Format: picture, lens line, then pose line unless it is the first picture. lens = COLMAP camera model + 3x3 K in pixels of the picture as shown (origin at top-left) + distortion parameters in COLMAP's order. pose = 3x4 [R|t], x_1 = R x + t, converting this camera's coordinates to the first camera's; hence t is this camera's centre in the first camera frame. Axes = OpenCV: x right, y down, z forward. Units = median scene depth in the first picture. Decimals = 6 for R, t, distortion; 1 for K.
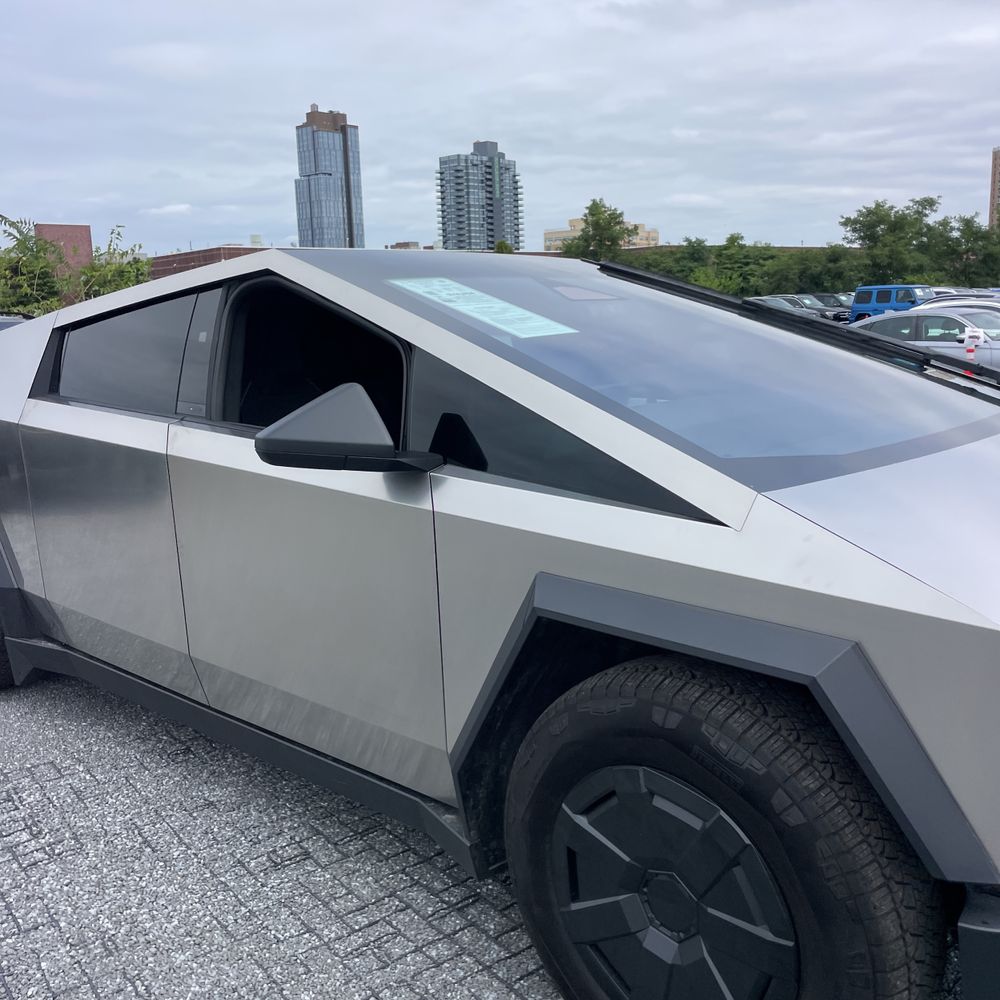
lens RADIAL K [[1018.1, 0, 474.3], [0, 1018.1, 492.1], [0, 0, 1]] dist [0.035729, 0.000000]
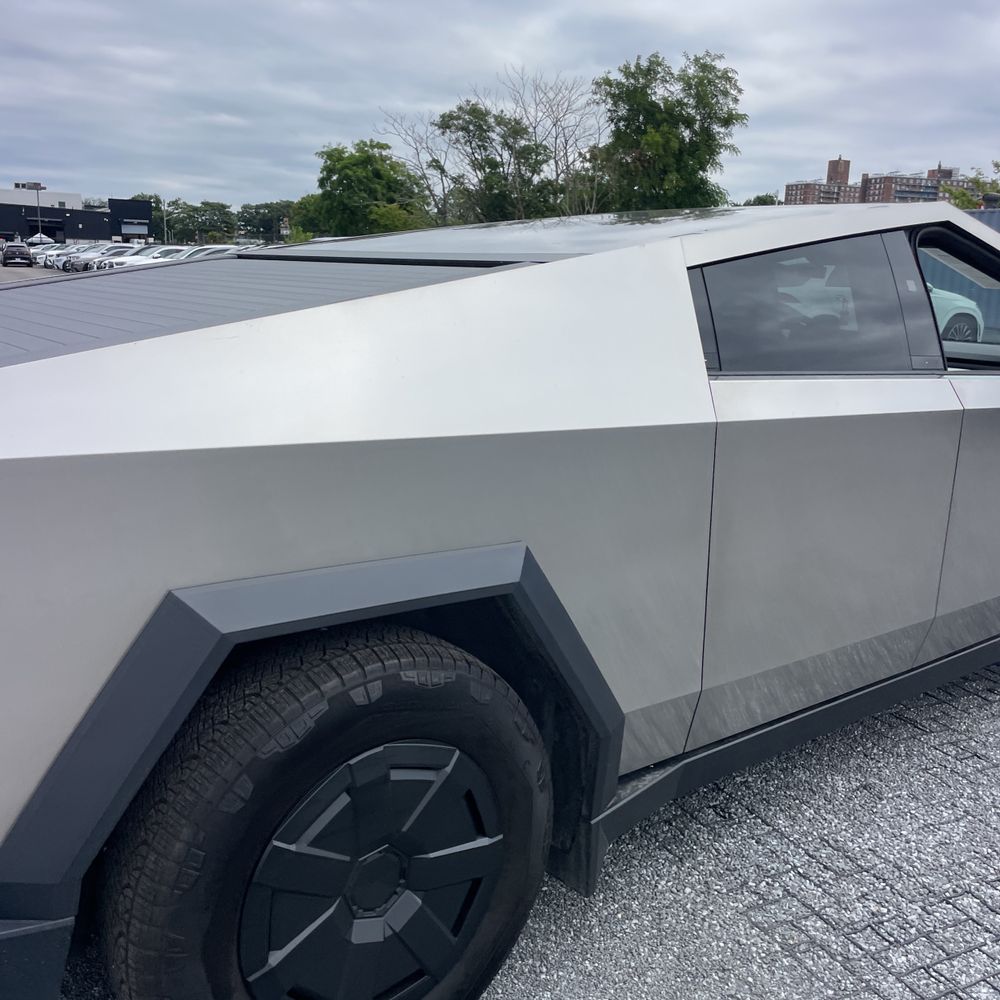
lens RADIAL K [[1018.1, 0, 493.8], [0, 1018.1, 495.4], [0, 0, 1]] dist [0.035729, 0.000000]
pose [[0.156550, -0.182261, 0.970707, -1.153172], [0.135531, 0.977493, 0.161677, -0.152168], [-0.978327, 0.106251, 0.177729, 1.112919]]
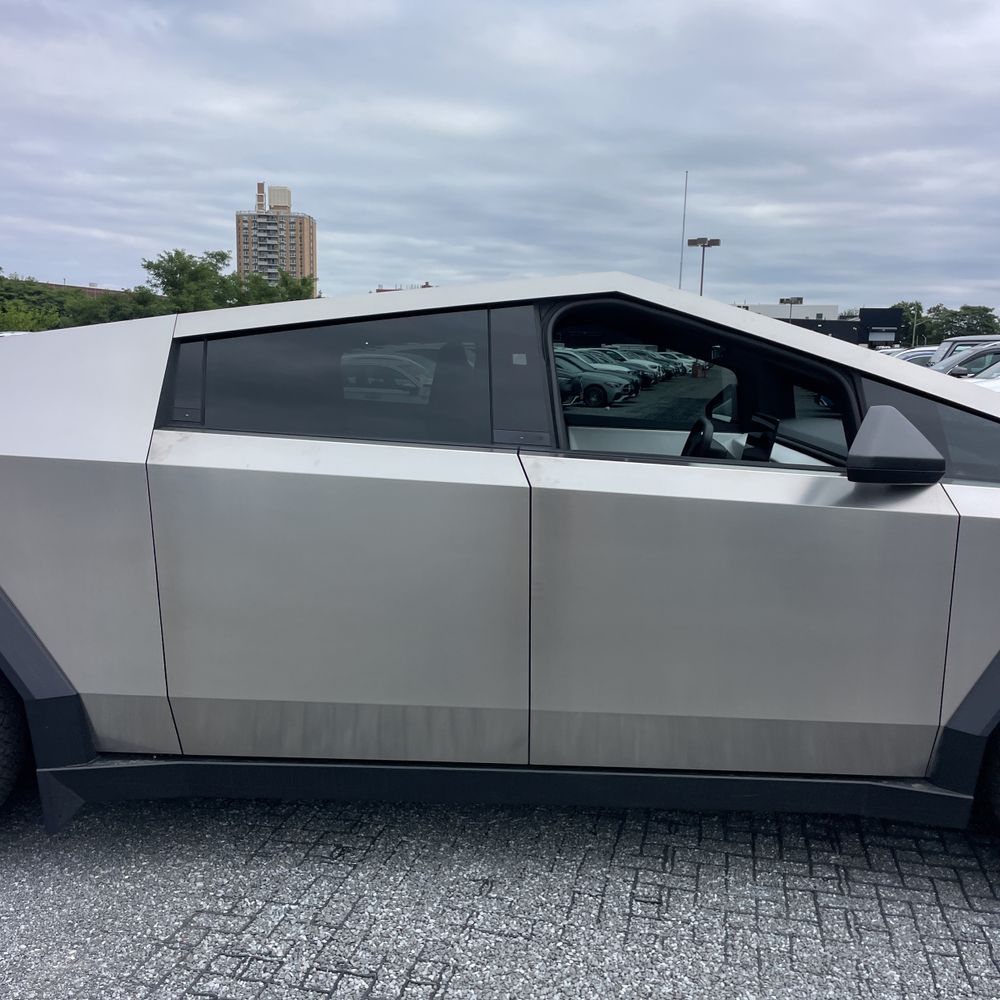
lens RADIAL K [[1018.1, 0, 507.8], [0, 1018.1, 509.1], [0, 0, 1]] dist [0.035729, 0.000000]
pose [[0.754589, -0.053263, 0.654032, -0.793613], [0.069520, 0.997580, 0.001031, -0.018151], [-0.652505, 0.044691, 0.756466, 0.295483]]
